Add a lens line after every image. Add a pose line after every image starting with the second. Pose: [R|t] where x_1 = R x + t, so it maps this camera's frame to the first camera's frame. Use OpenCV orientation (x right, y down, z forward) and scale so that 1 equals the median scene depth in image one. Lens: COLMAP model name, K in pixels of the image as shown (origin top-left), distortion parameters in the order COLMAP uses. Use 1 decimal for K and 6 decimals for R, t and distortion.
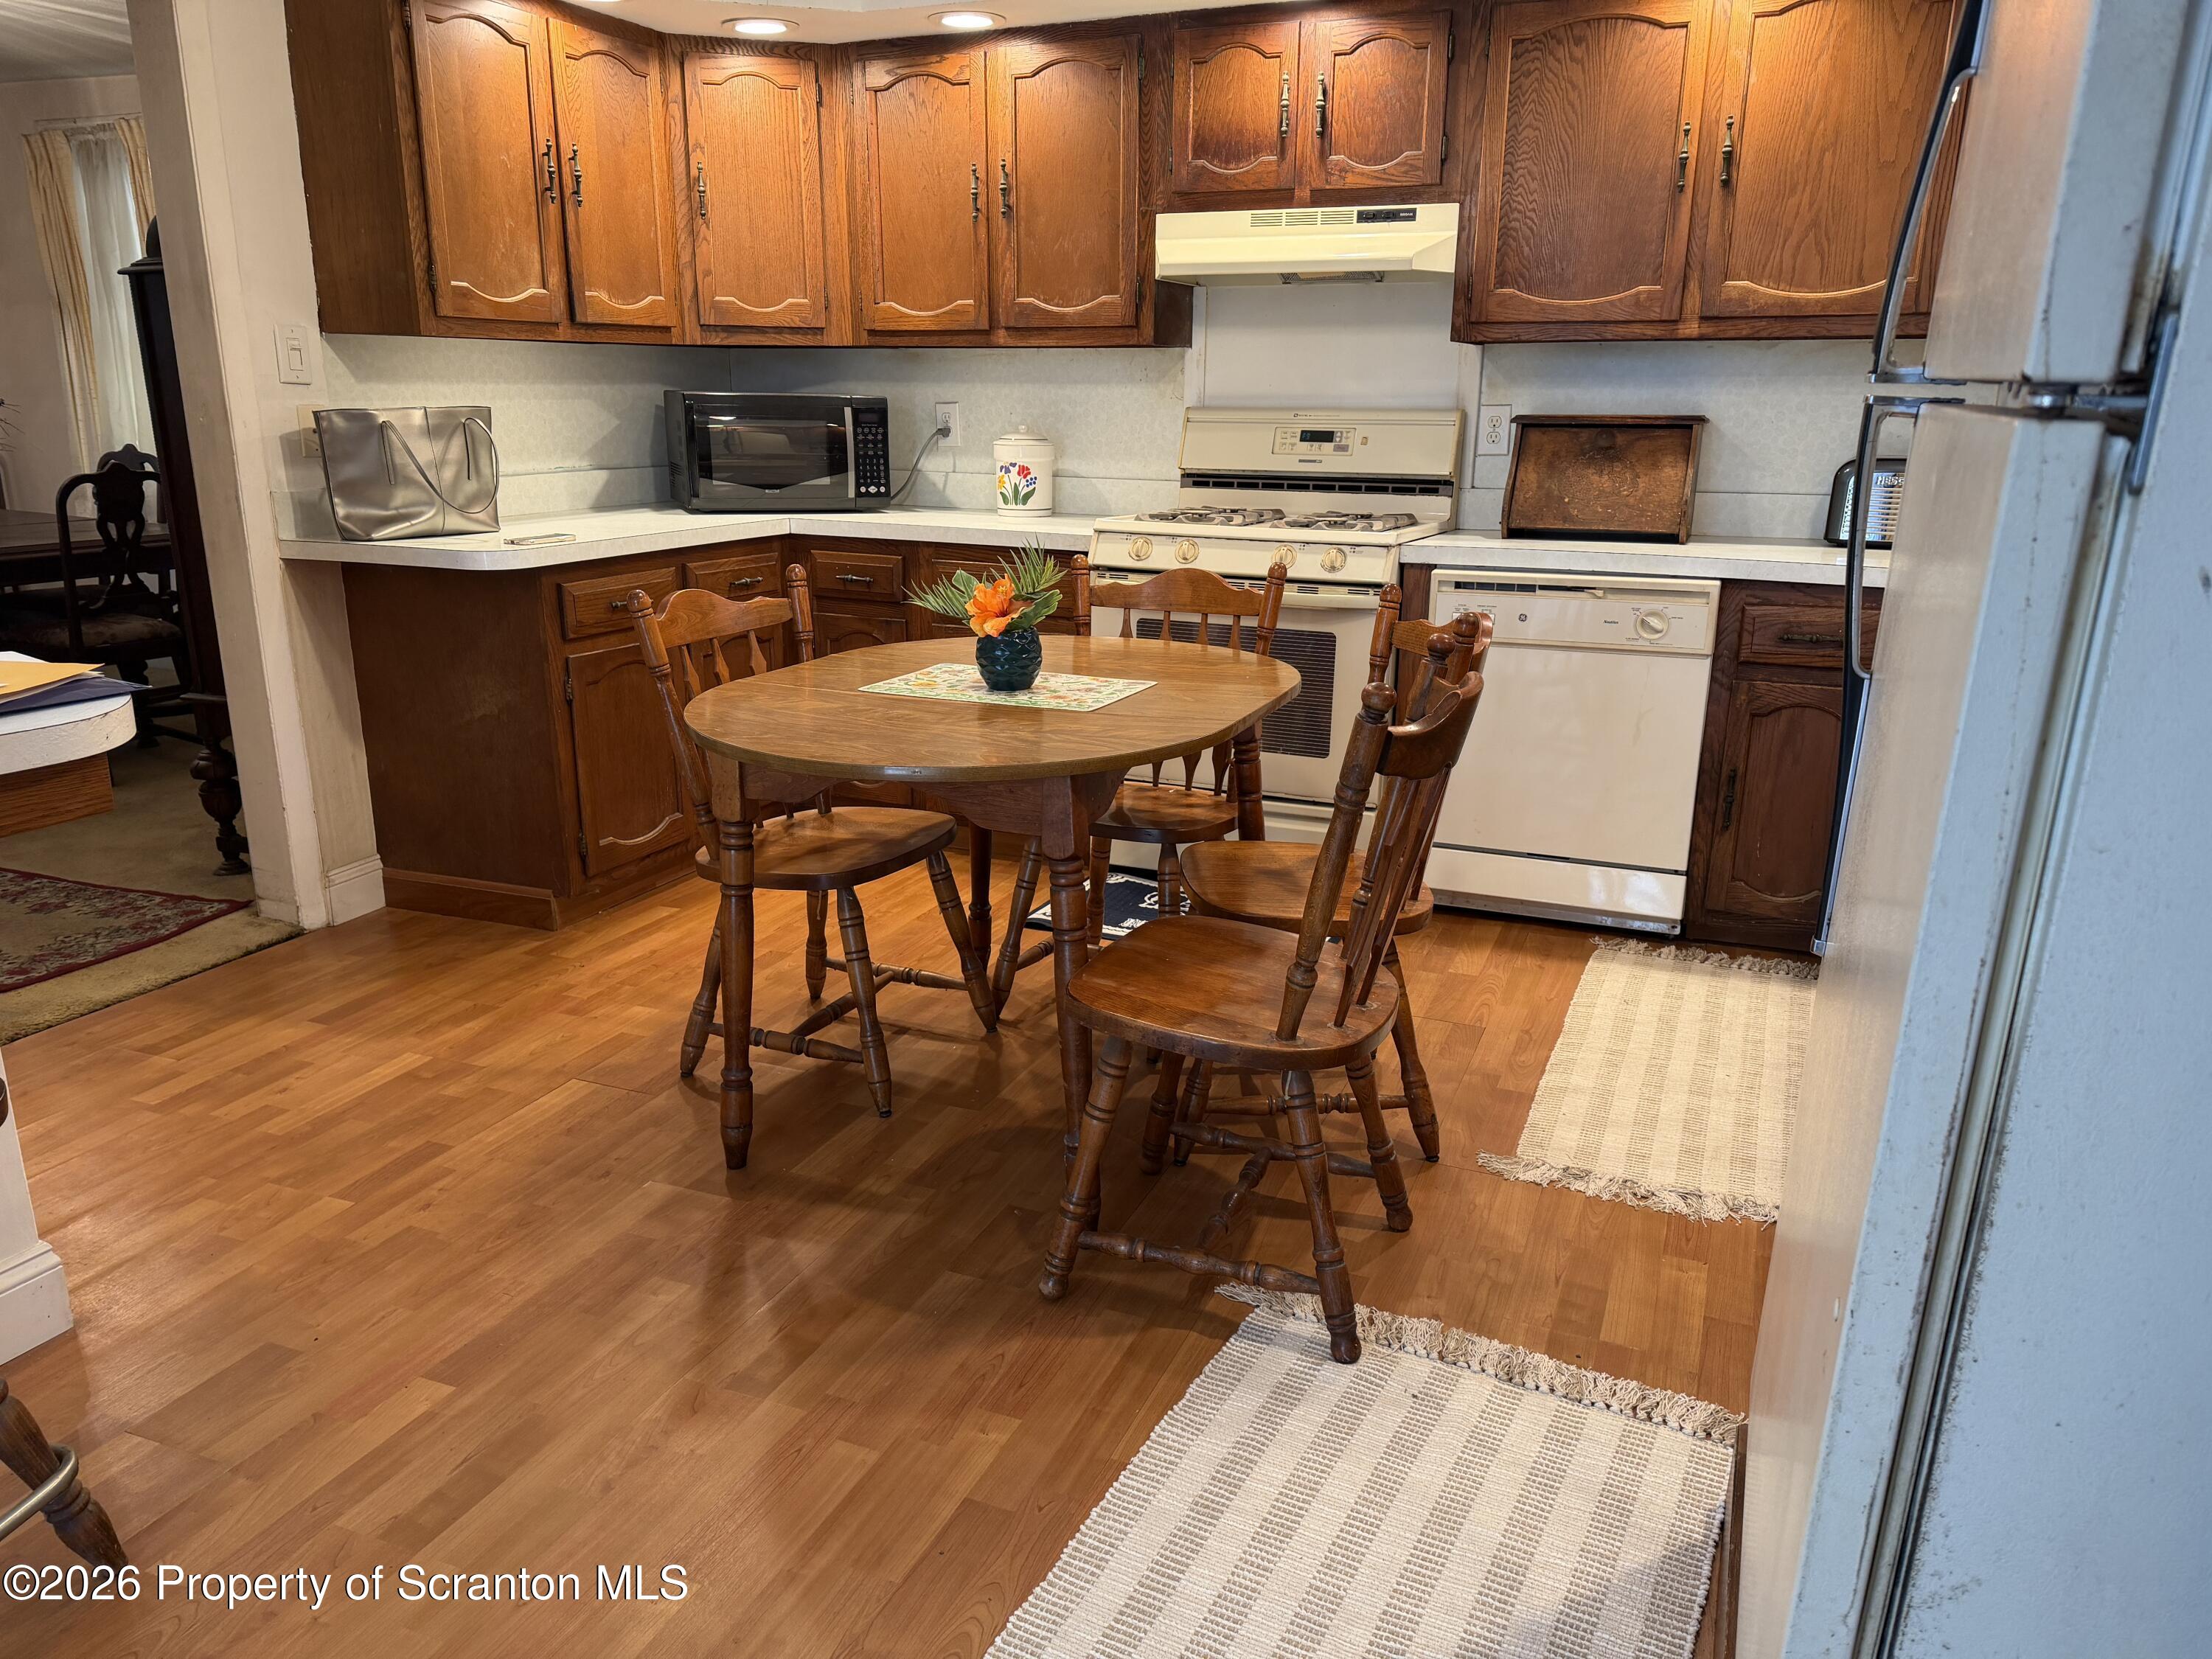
lens RADIAL K [[1558.7, 0, 1104.6], [0, 1558.7, 841.6], [0, 0, 1]] dist [-0.000917, -0.011111]
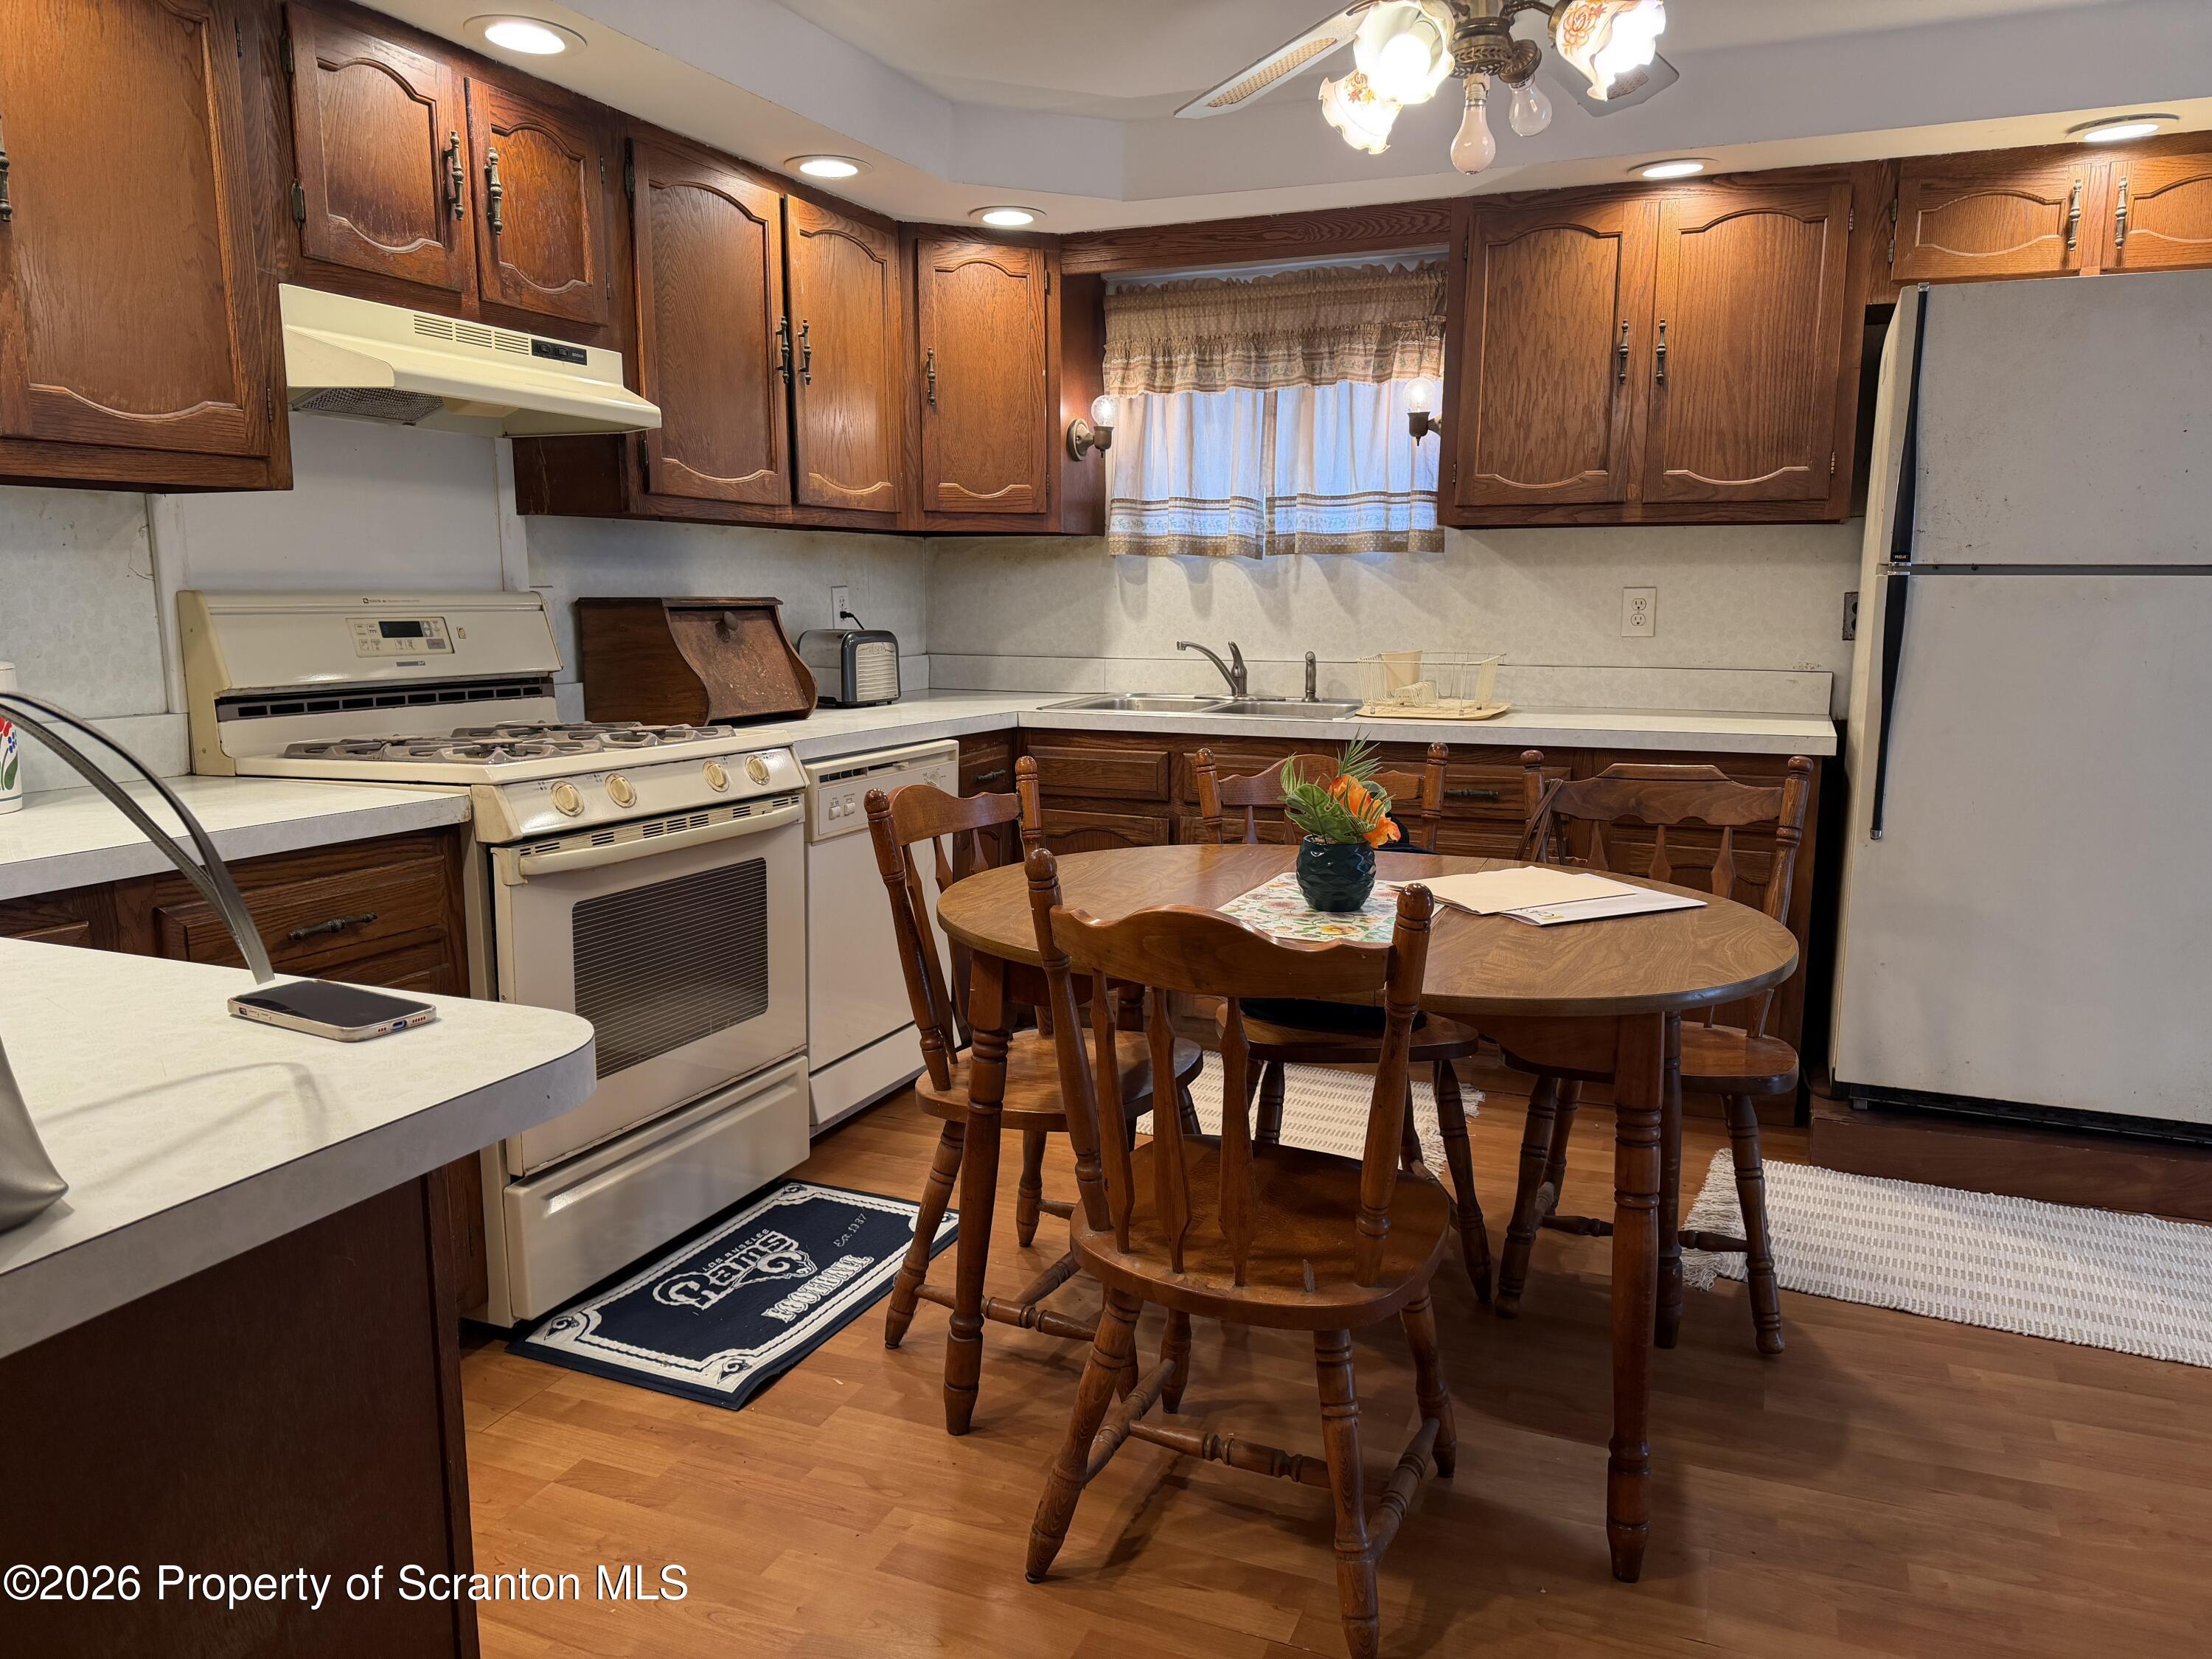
lens RADIAL K [[1558.7, 0, 1103.5], [0, 1558.7, 834.7], [0, 0, 1]] dist [-0.000917, -0.011111]
pose [[0.006297, -0.159569, 0.987167, -0.600391], [0.270917, 0.950539, 0.151920, -0.202369], [-0.962582, 0.266484, 0.049216, 0.717615]]
